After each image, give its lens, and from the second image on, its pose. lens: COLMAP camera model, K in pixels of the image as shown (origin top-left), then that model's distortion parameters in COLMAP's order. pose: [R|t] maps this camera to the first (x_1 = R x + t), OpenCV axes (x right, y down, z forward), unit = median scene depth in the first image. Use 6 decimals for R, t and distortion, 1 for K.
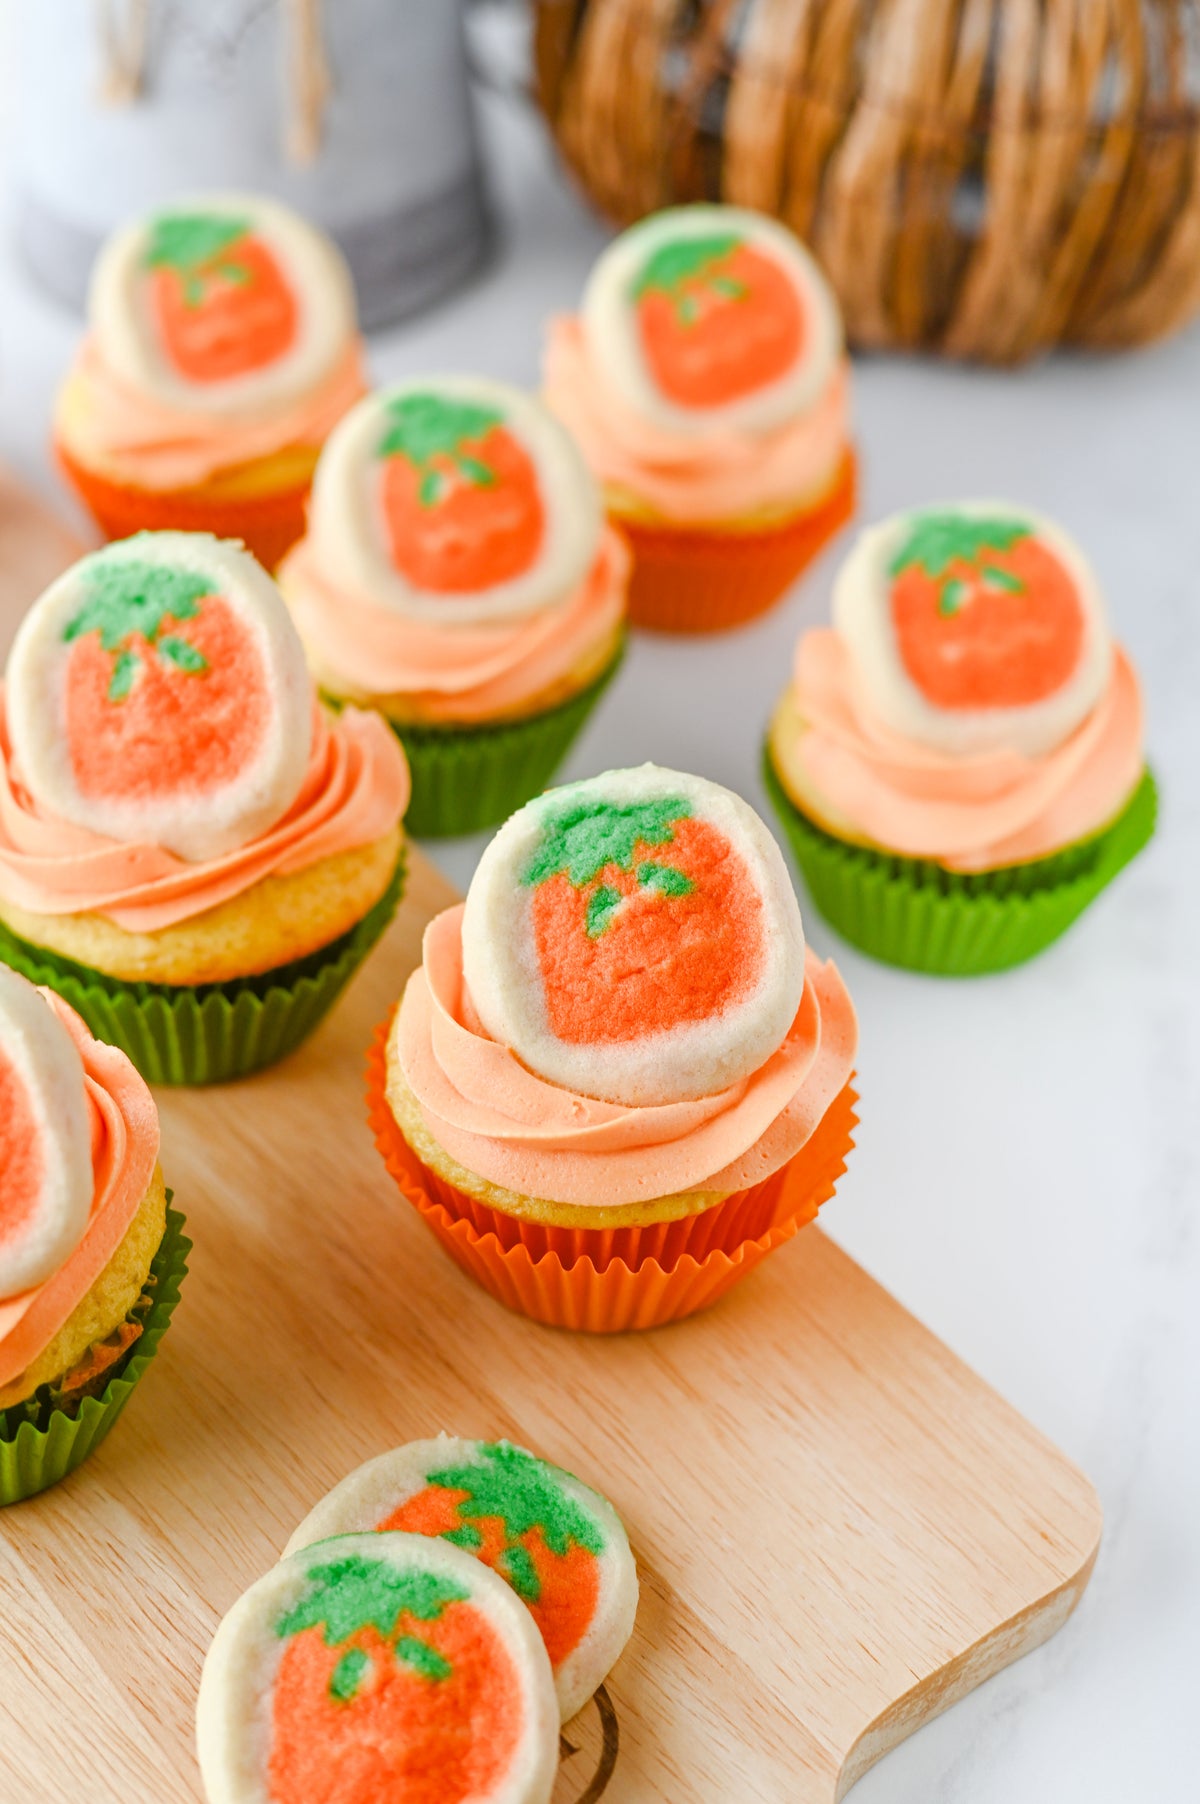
lens RADIAL K [[2867.5, 0, 600.0], [0, 2867.5, 902.0], [0, 0, 1]] dist [-0.150592, -0.024722]
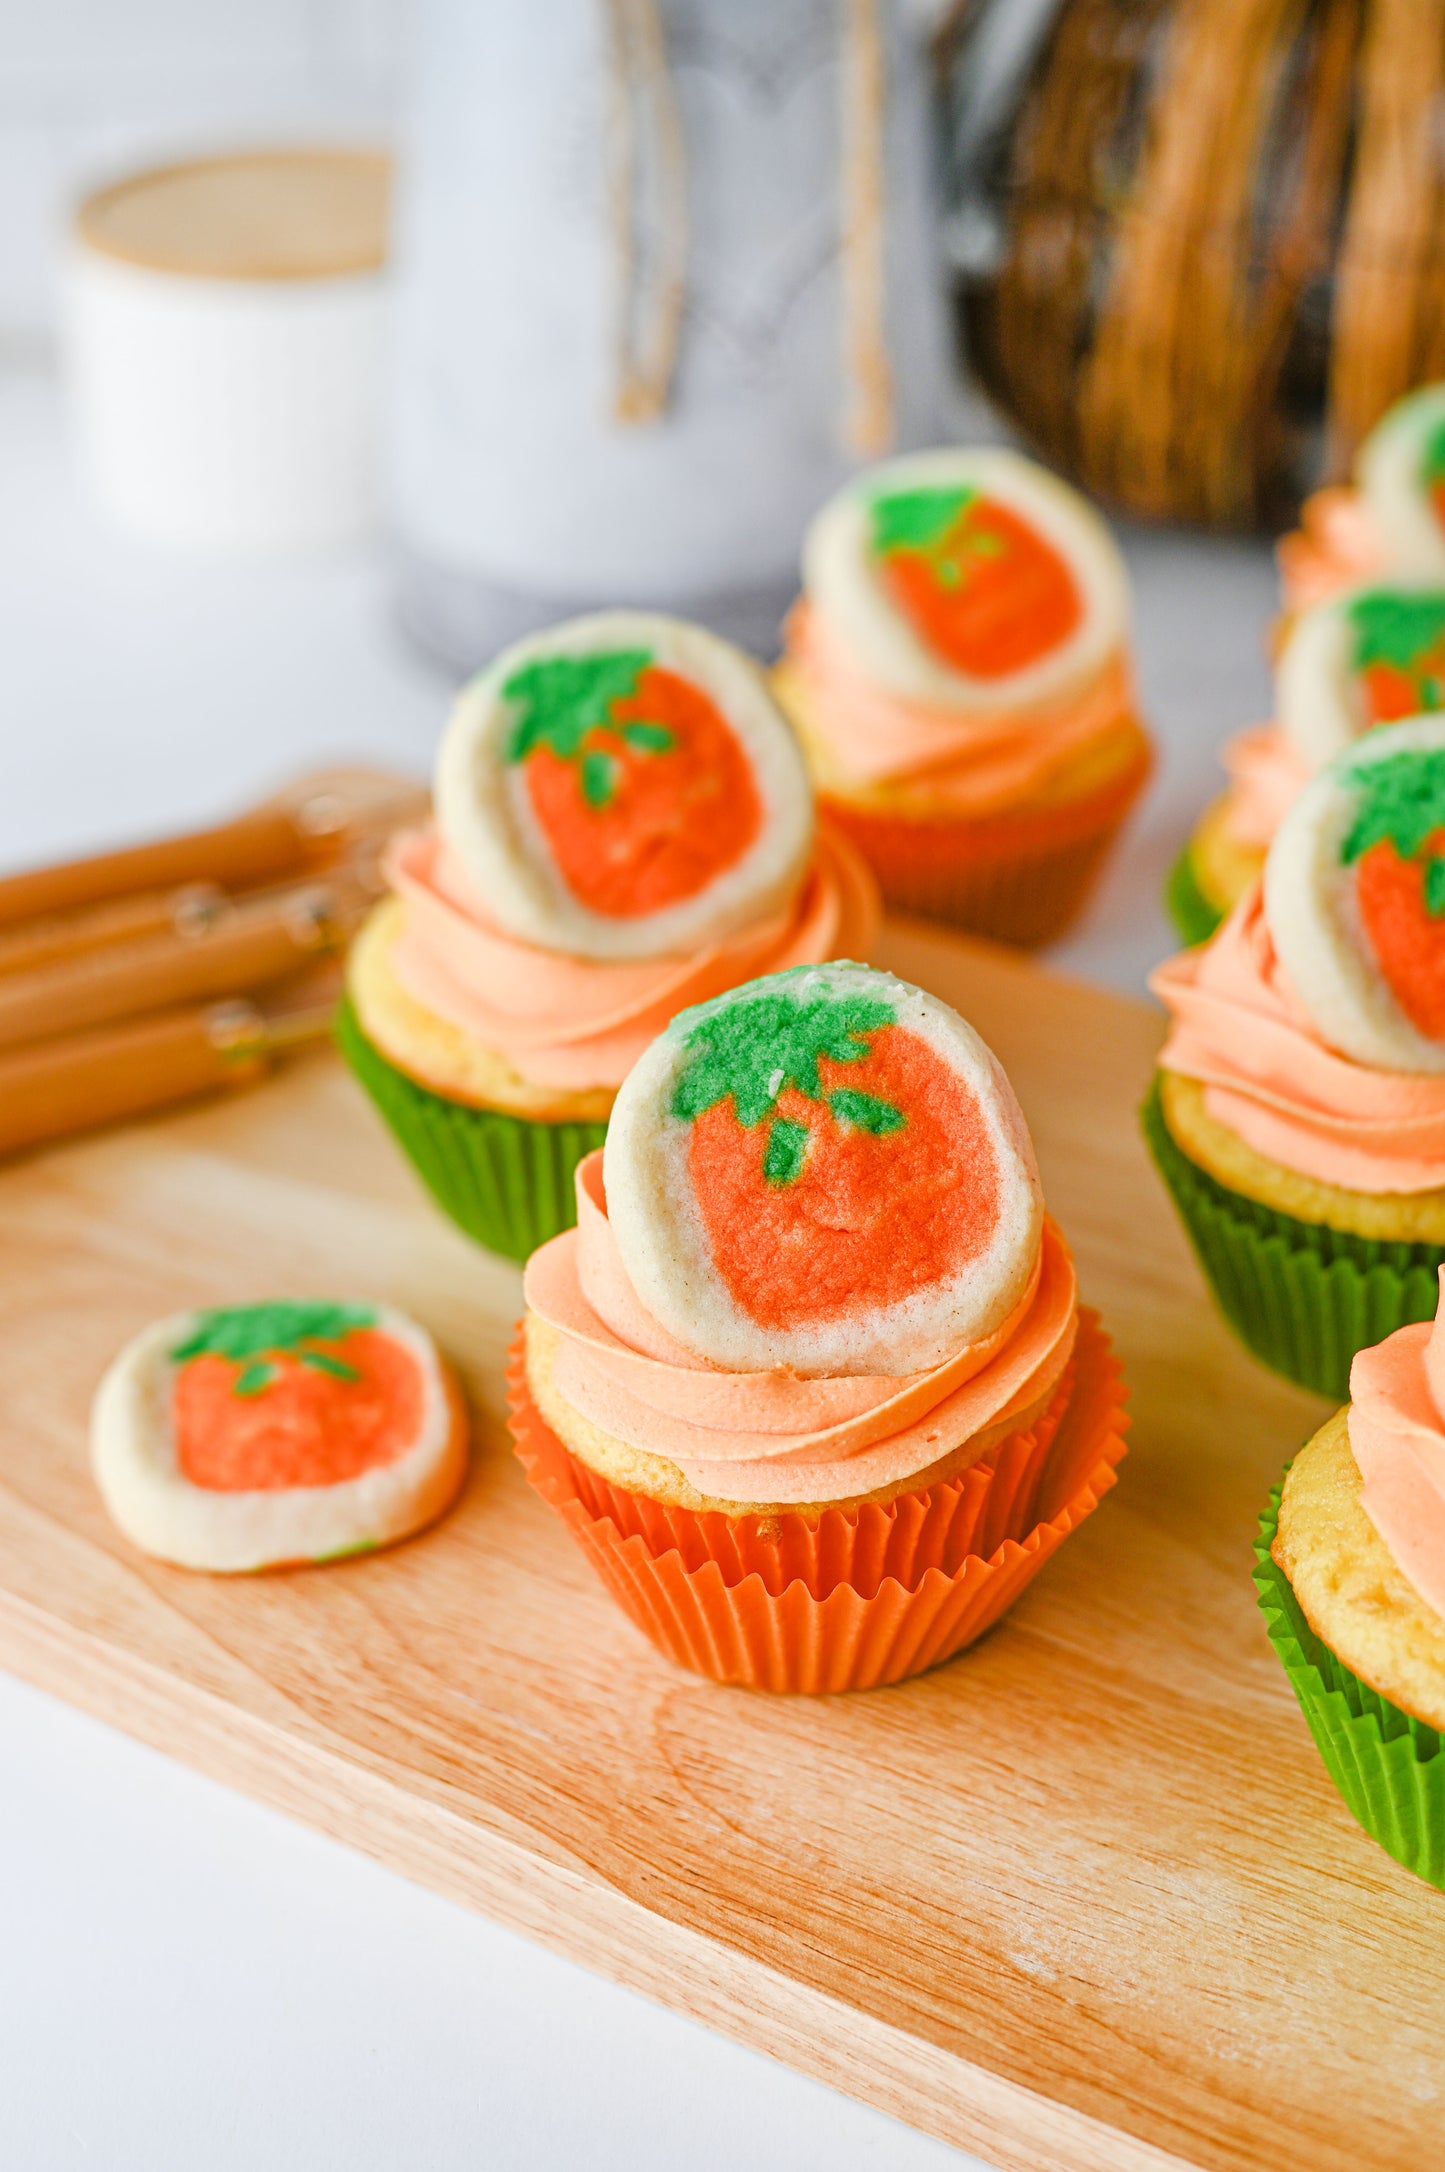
lens RADIAL K [[3452.4, 0, 722.5], [0, 3452.4, 1086.0], [0, 0, 1]] dist [-0.150592, -0.024722]
pose [[0.946858, -0.218250, 0.236278, -0.622942], [0.254471, 0.957575, -0.135254, 0.057221], [-0.196735, 0.188192, 0.962226, 0.117974]]
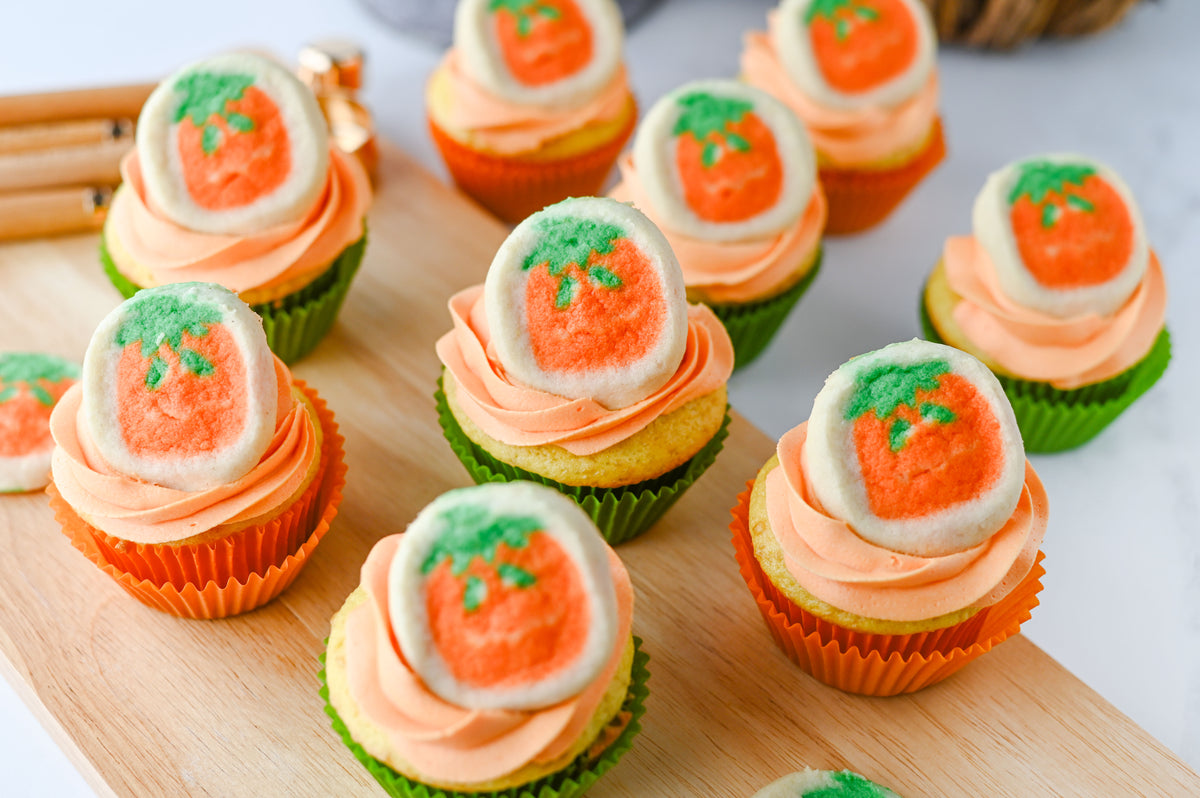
lens RADIAL K [[1892.4, 0, 600.0], [0, 1892.4, 399.0], [0, 0, 1]] dist [-0.153605, 0.060067]
pose [[0.998553, -0.039169, 0.036839, -0.195053], [0.038393, 0.999031, 0.021528, -0.043584], [-0.037647, -0.020083, 0.999089, -0.031662]]
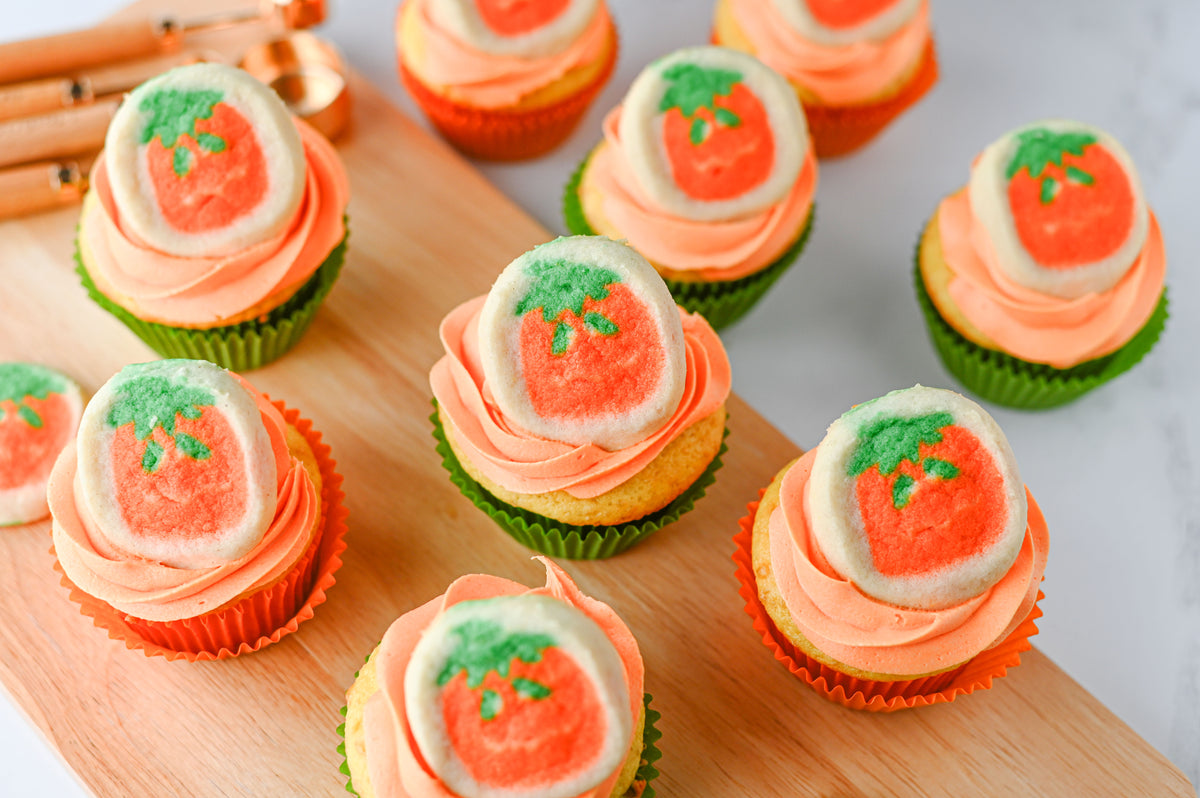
lens RADIAL K [[1892.4, 0, 600.0], [0, 1892.4, 399.0], [0, 0, 1]] dist [-0.153605, 0.060067]
pose [[0.995450, -0.084556, 0.043933, -0.200143], [0.072719, 0.972058, 0.223192, -0.280905], [-0.061578, -0.218982, 0.973784, 0.008136]]
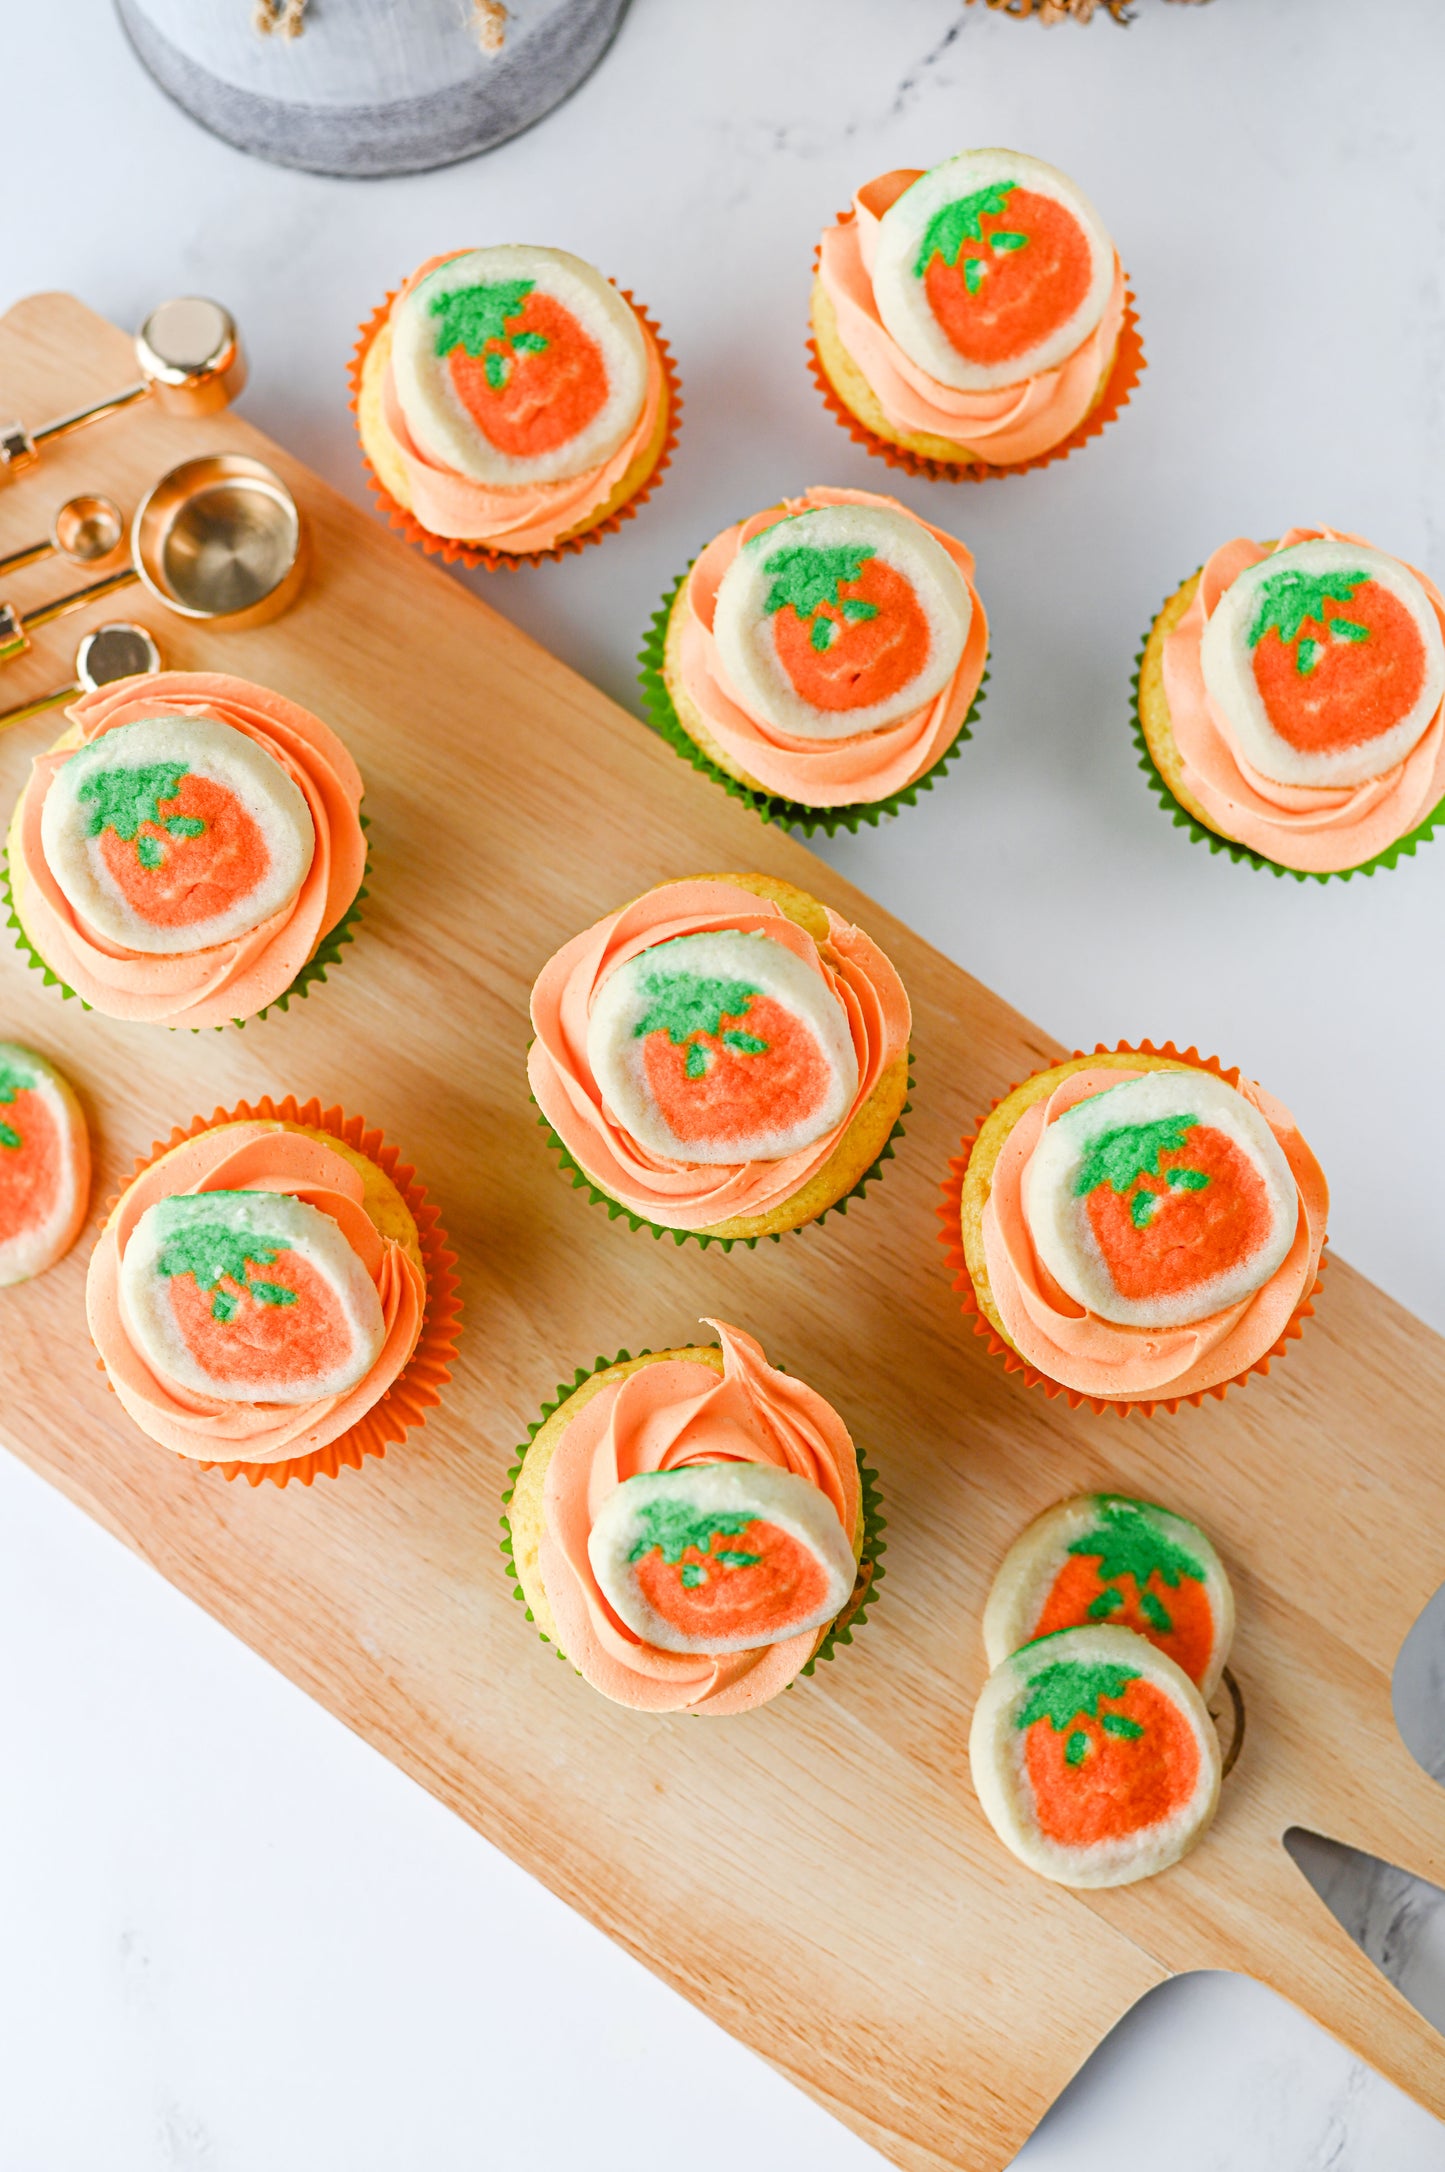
lens RADIAL K [[3318.9, 0, 722.5], [0, 3318.9, 1086.0], [0, 0, 1]] dist [-0.133650, 0.049023]
pose [[0.971853, -0.235559, -0.003629, -0.159276], [0.188919, 0.770040, 0.609384, -0.950632], [-0.140751, -0.592917, 0.792867, -0.117673]]
